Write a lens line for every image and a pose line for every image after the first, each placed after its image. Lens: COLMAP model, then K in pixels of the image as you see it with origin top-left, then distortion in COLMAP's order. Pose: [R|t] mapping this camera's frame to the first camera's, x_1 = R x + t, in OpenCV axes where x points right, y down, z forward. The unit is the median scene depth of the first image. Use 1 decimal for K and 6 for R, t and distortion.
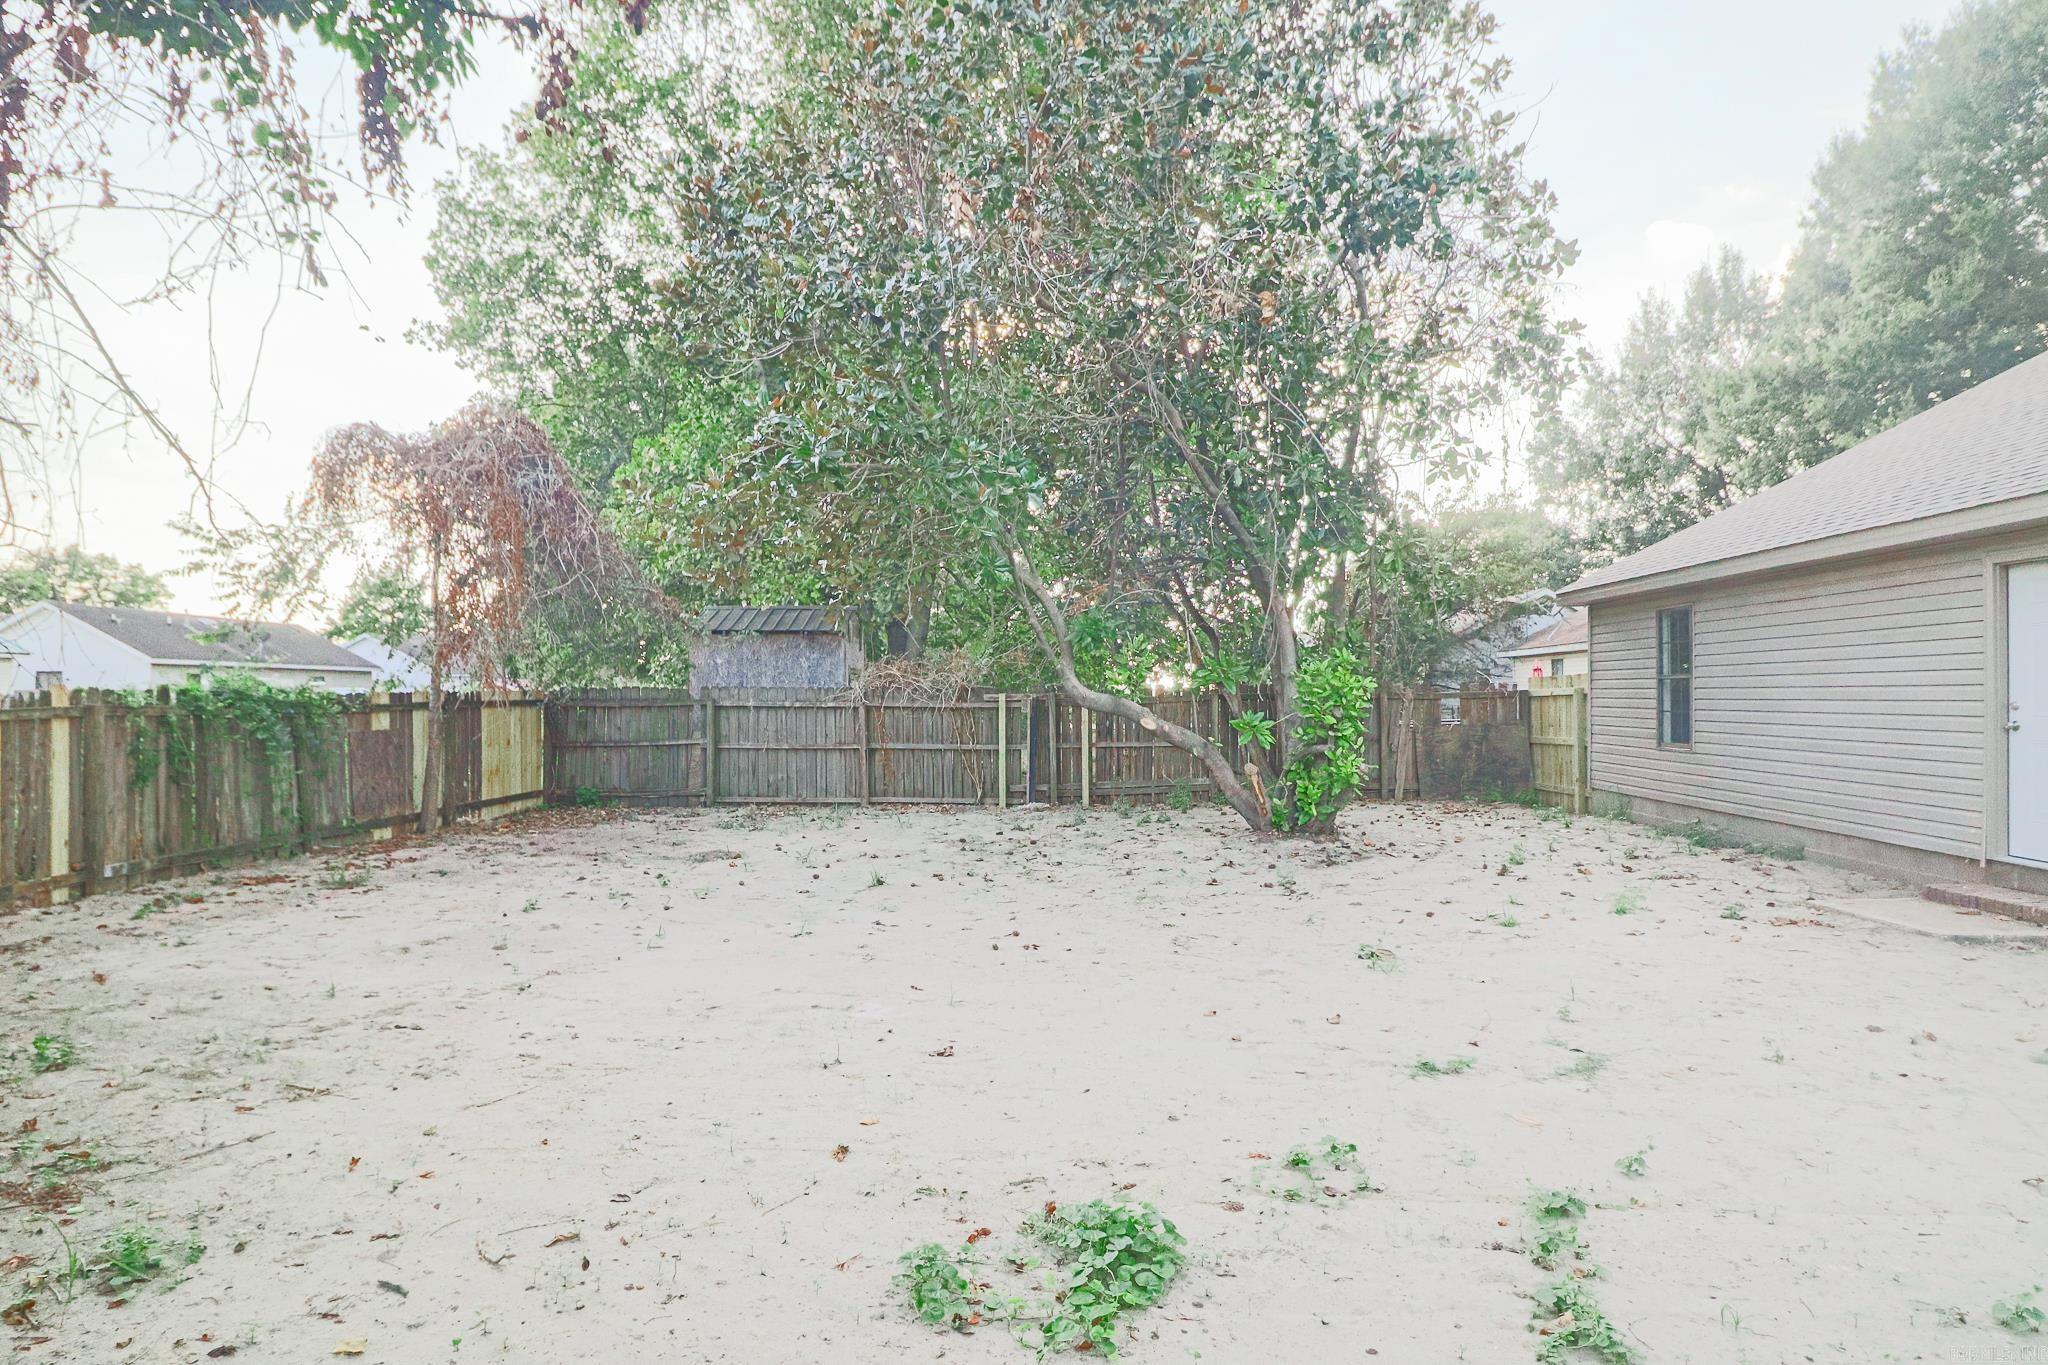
lens RADIAL K [[1072.9, 0, 1052.7], [0, 1072.9, 702.4], [0, 0, 1]] dist [-0.004945, -0.002752]
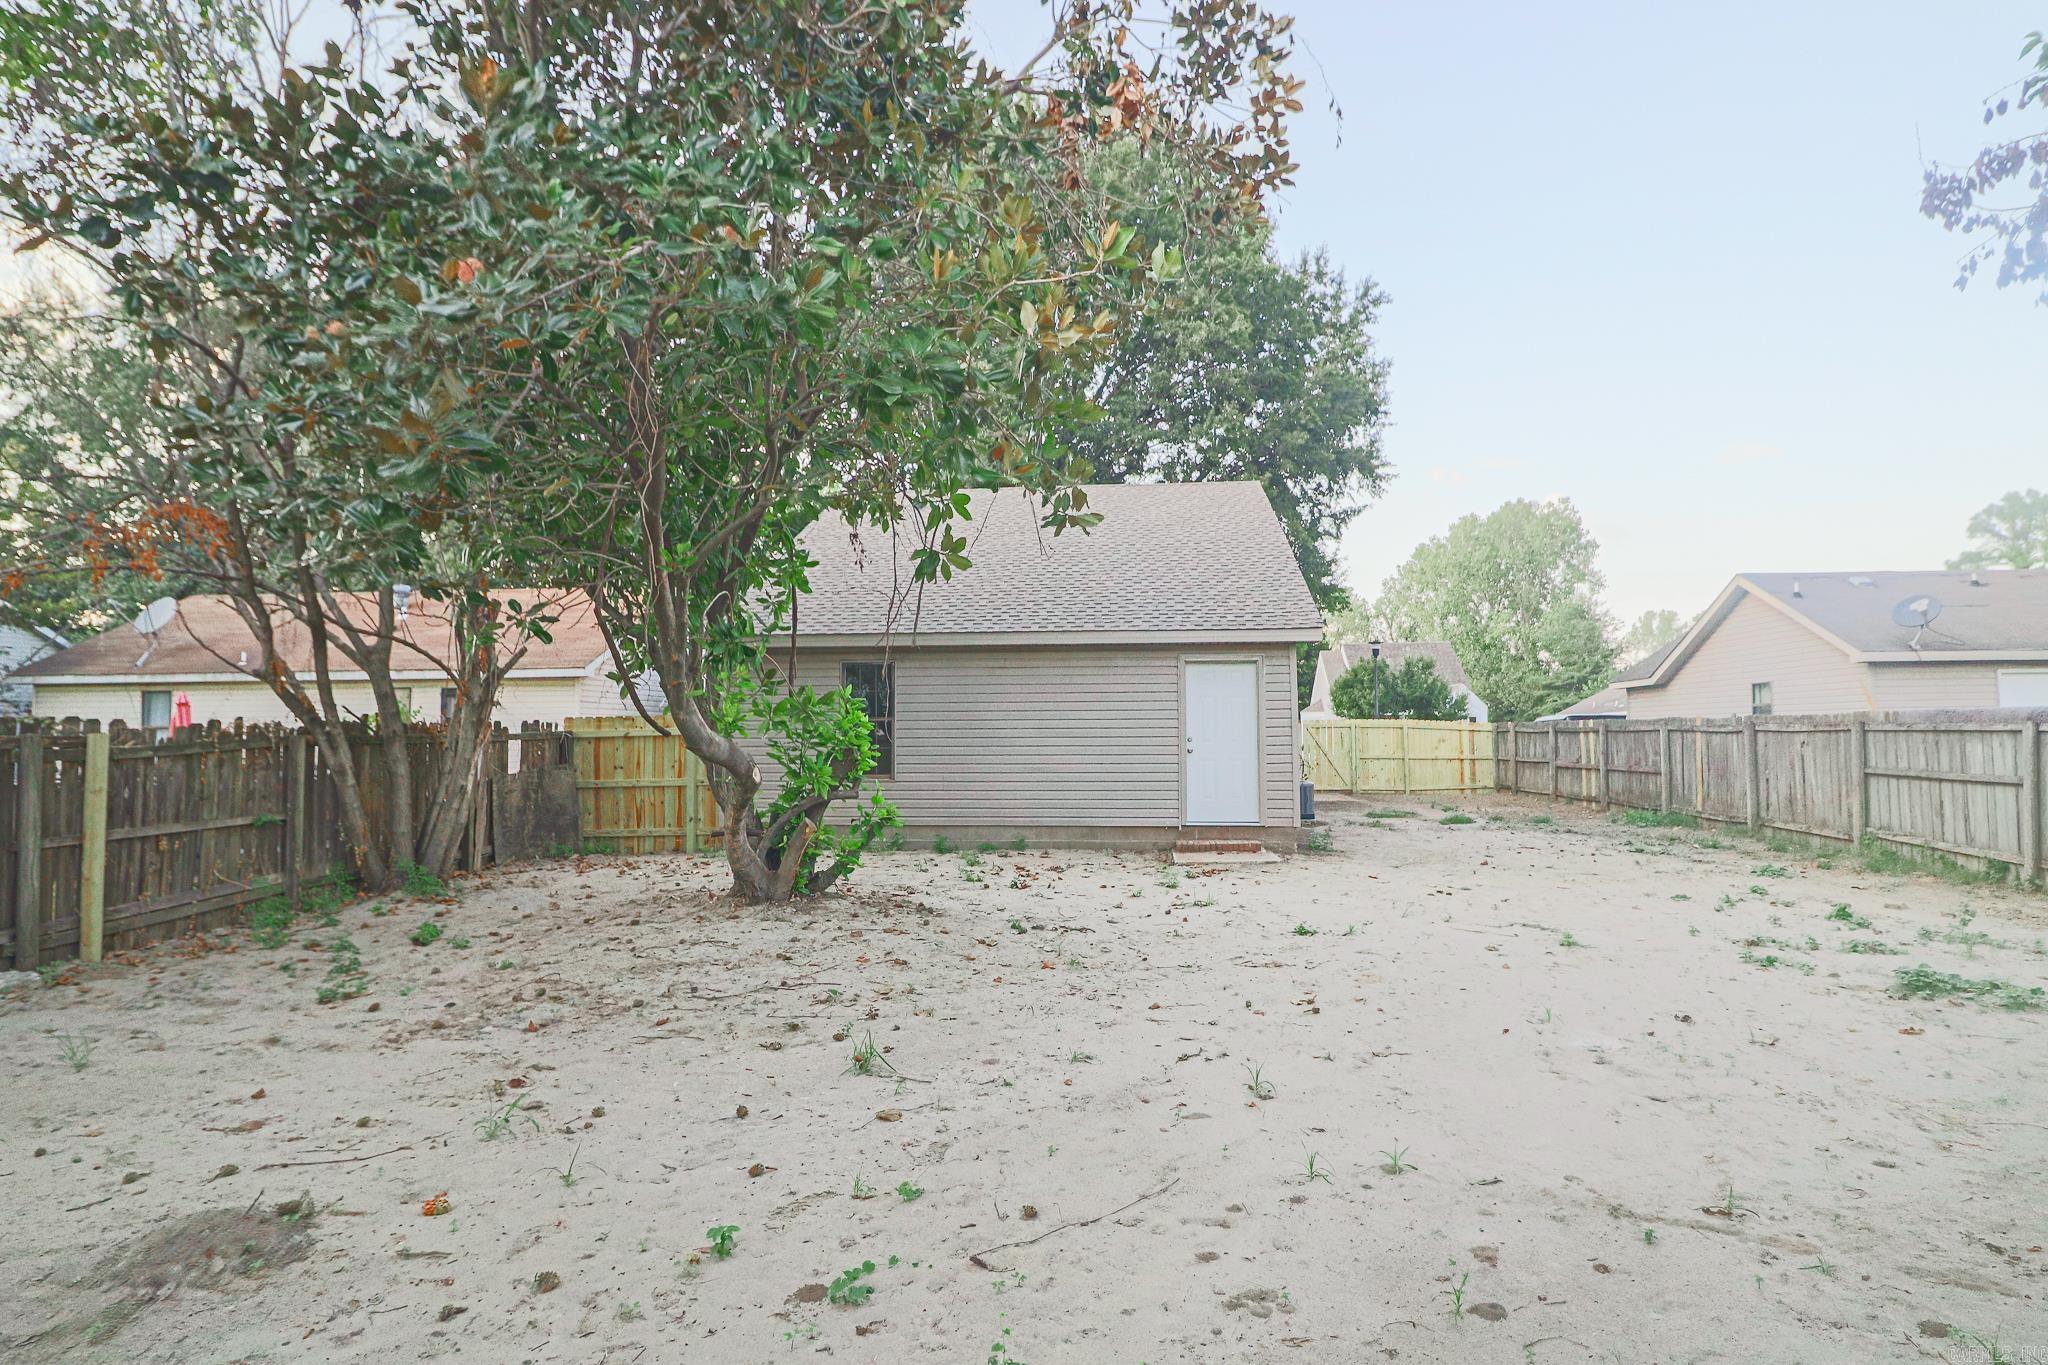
lens RADIAL K [[1053.3, 0, 1017.5], [0, 1053.3, 703.1], [0, 0, 1]] dist [-0.004872, -0.001879]
pose [[0.060253, 0.030114, 0.997729, -0.885127], [0.011357, 0.999459, -0.030852, -0.005554], [-0.998118, 0.013191, 0.059879, 1.143096]]
